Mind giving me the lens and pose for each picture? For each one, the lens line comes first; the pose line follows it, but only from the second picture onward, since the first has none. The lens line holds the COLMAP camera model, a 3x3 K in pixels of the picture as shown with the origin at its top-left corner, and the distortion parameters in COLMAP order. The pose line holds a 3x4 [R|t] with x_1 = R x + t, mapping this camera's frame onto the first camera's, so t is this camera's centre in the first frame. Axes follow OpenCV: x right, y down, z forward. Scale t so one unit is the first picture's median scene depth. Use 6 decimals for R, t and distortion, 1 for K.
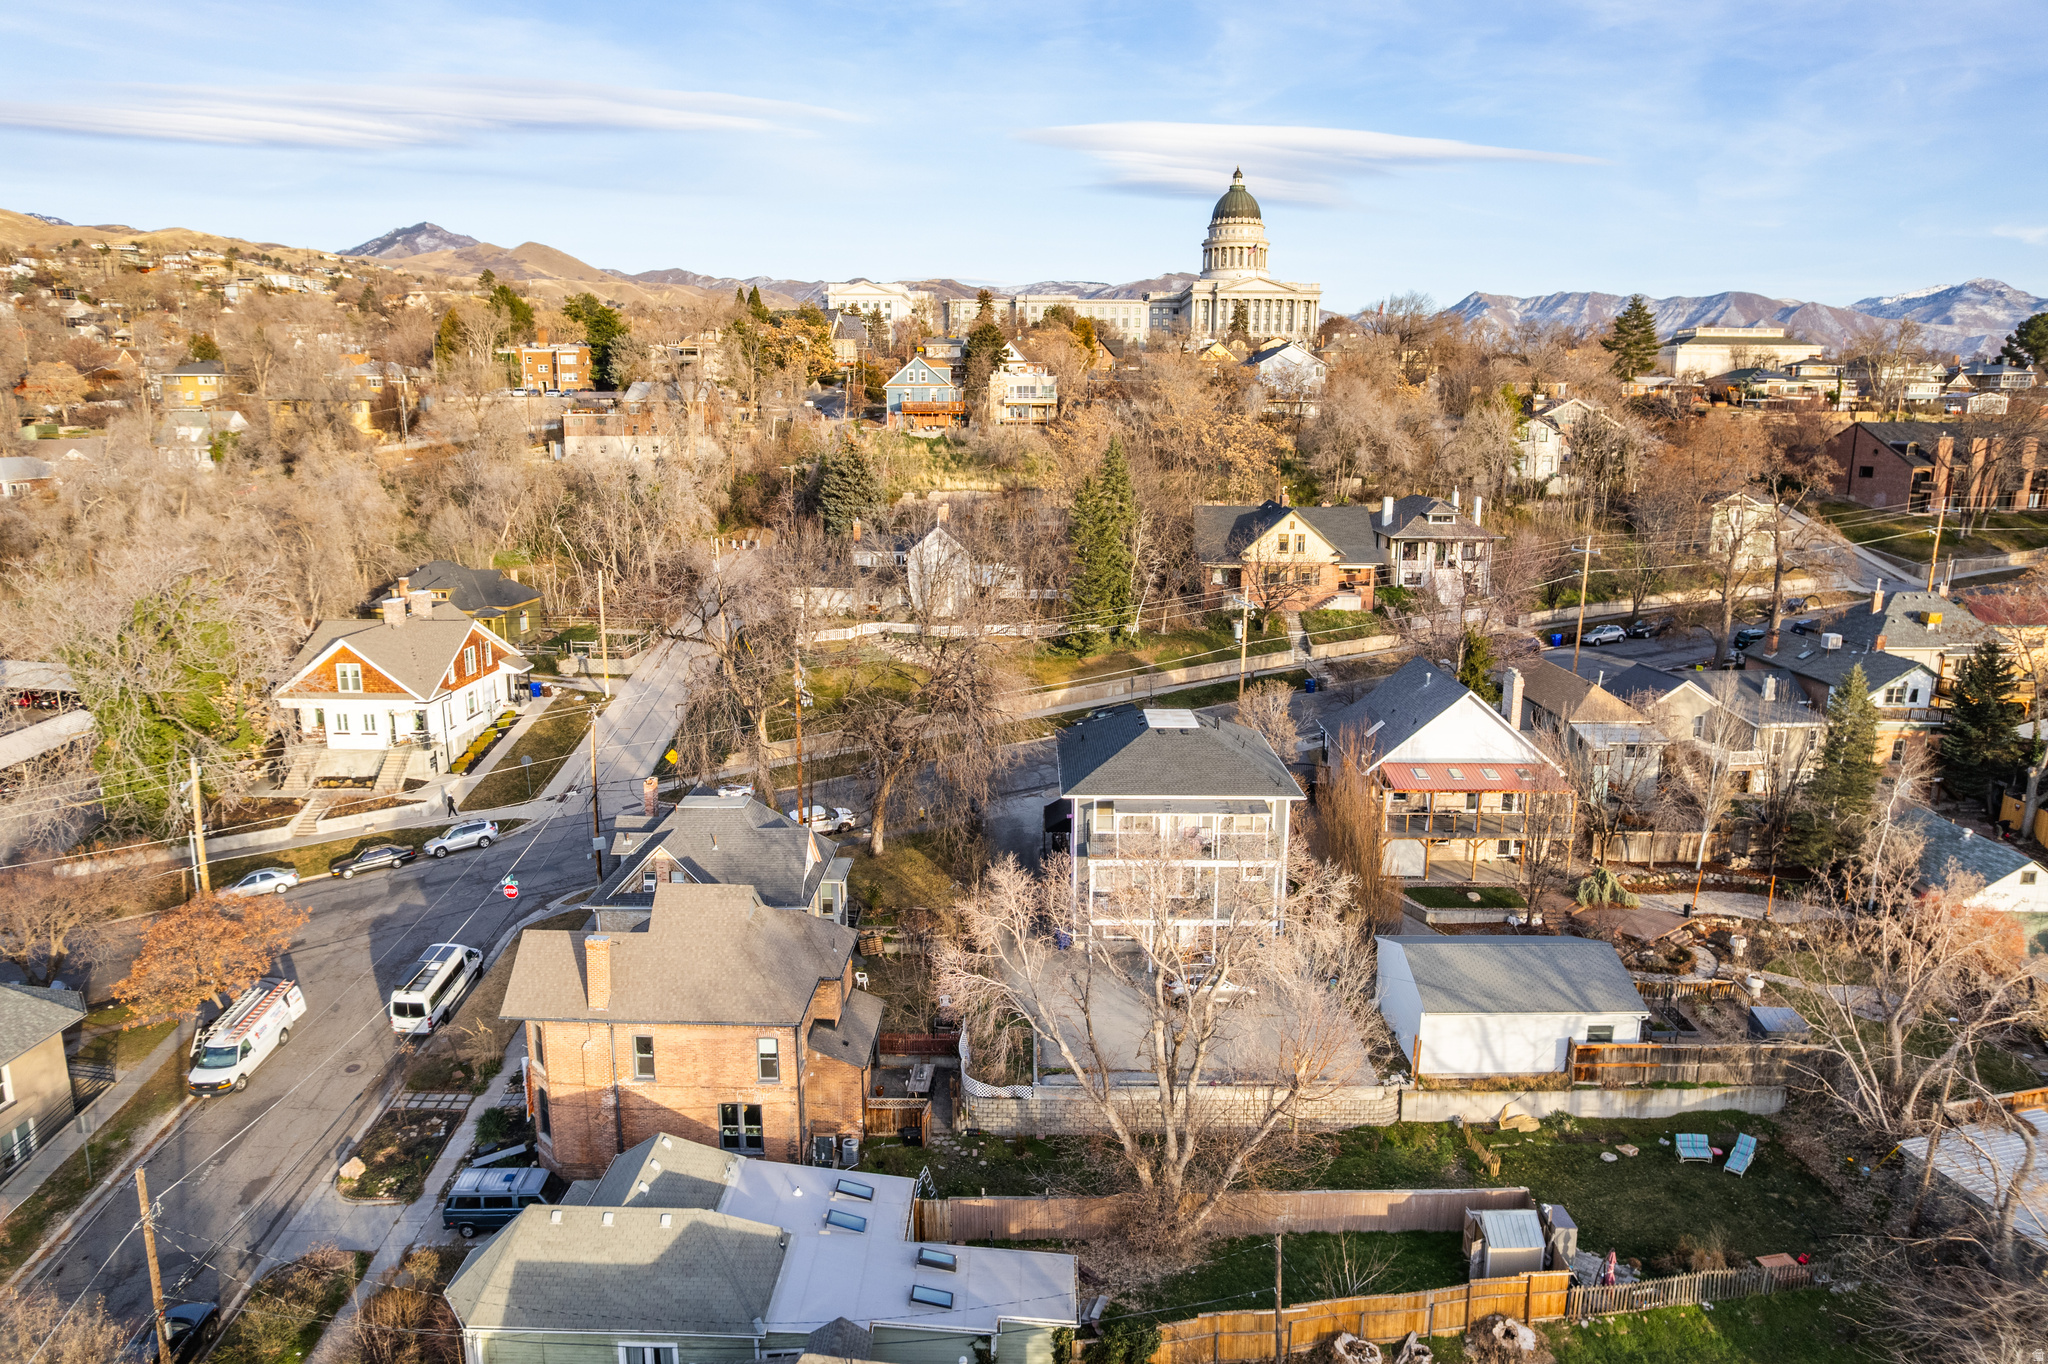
lens RADIAL K [[1314.9, 0, 1023.9], [0, 1314.9, 685.7], [0, 0, 1]] dist [-0.067775, 0.046685]
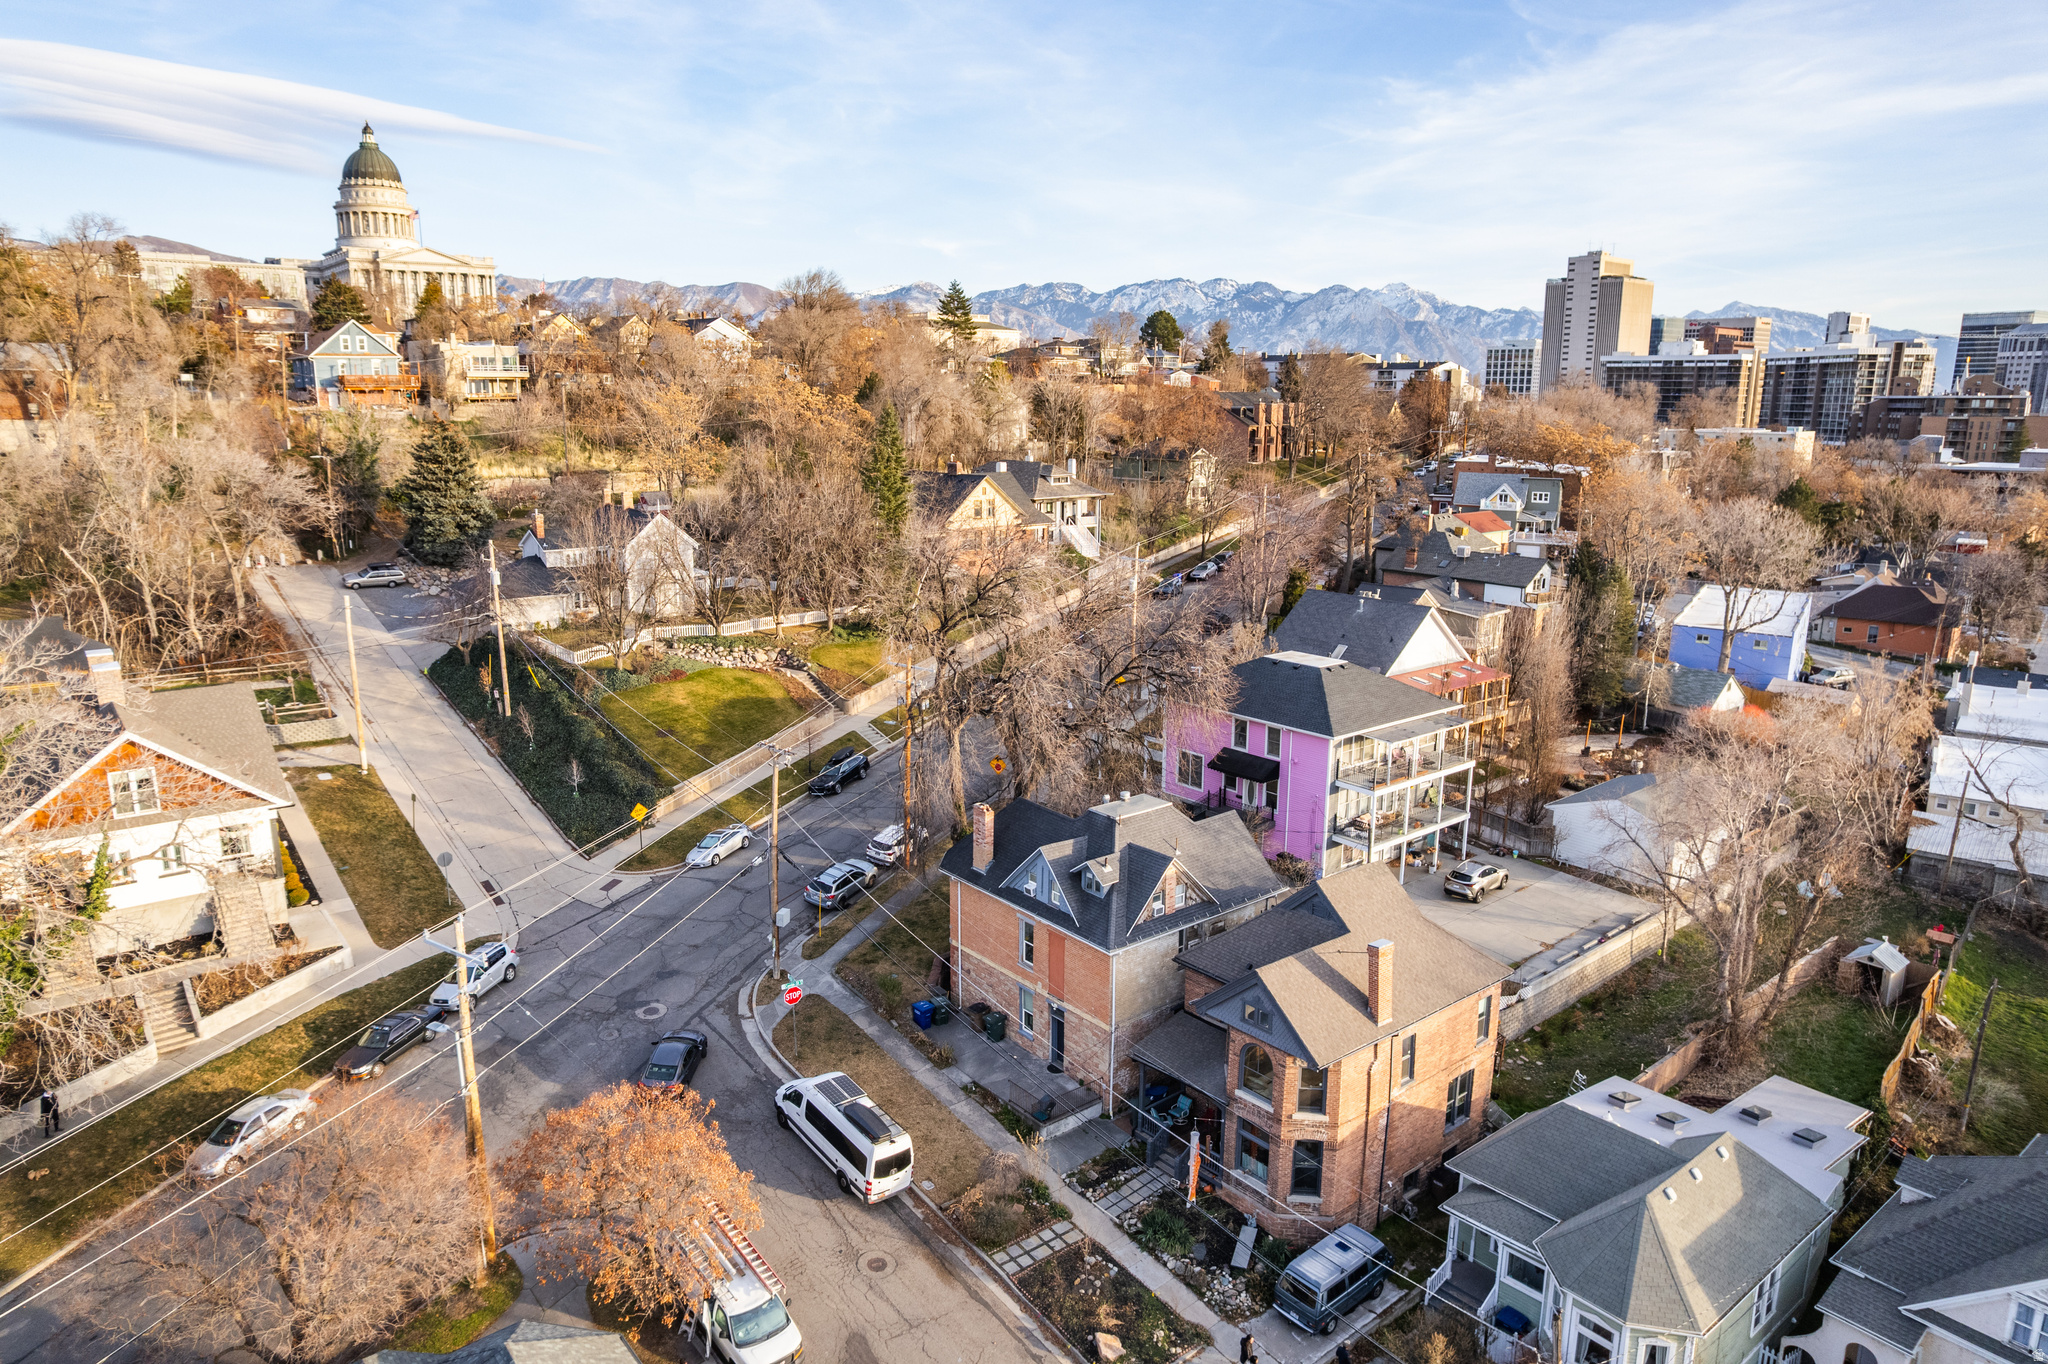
lens RADIAL K [[1314.9, 0, 1022.7], [0, 1314.9, 685.6], [0, 0, 1]] dist [-0.067775, 0.046685]
pose [[0.769428, -0.139937, 0.623217, -0.290153], [0.132849, 0.989429, 0.058150, -0.018441], [-0.624766, 0.038051, 0.779884, 0.124210]]
